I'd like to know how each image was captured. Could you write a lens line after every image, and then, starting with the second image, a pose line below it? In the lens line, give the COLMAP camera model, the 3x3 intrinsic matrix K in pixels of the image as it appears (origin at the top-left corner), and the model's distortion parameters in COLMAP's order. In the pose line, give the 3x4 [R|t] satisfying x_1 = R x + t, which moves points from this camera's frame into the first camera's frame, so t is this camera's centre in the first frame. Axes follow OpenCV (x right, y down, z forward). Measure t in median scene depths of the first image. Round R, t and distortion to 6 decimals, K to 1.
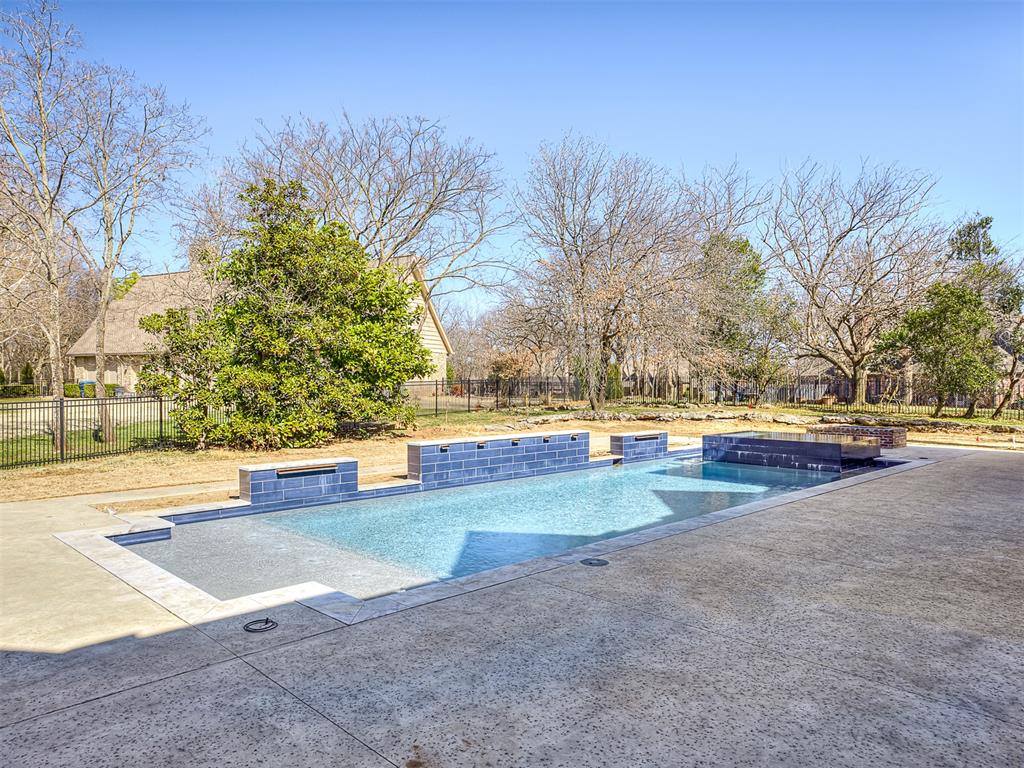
lens RADIAL K [[703.5, 0, 511.7], [0, 703.5, 382.7], [0, 0, 1]] dist [0.004693, 0.000593]
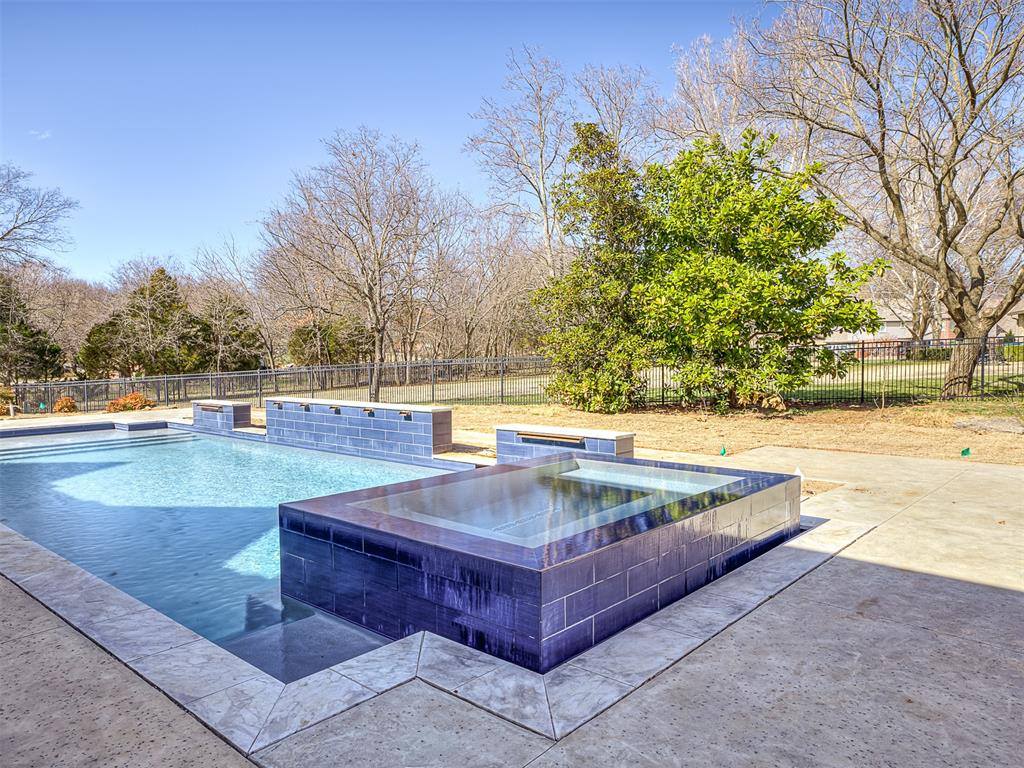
lens RADIAL K [[703.5, 0, 511.5], [0, 703.5, 386.7], [0, 0, 1]] dist [0.004693, 0.000593]
pose [[0.065728, 0.034933, -0.997226, 0.820913], [-0.005872, 0.999383, 0.034622, 0.027058], [0.997820, 0.003581, 0.065892, 1.120960]]
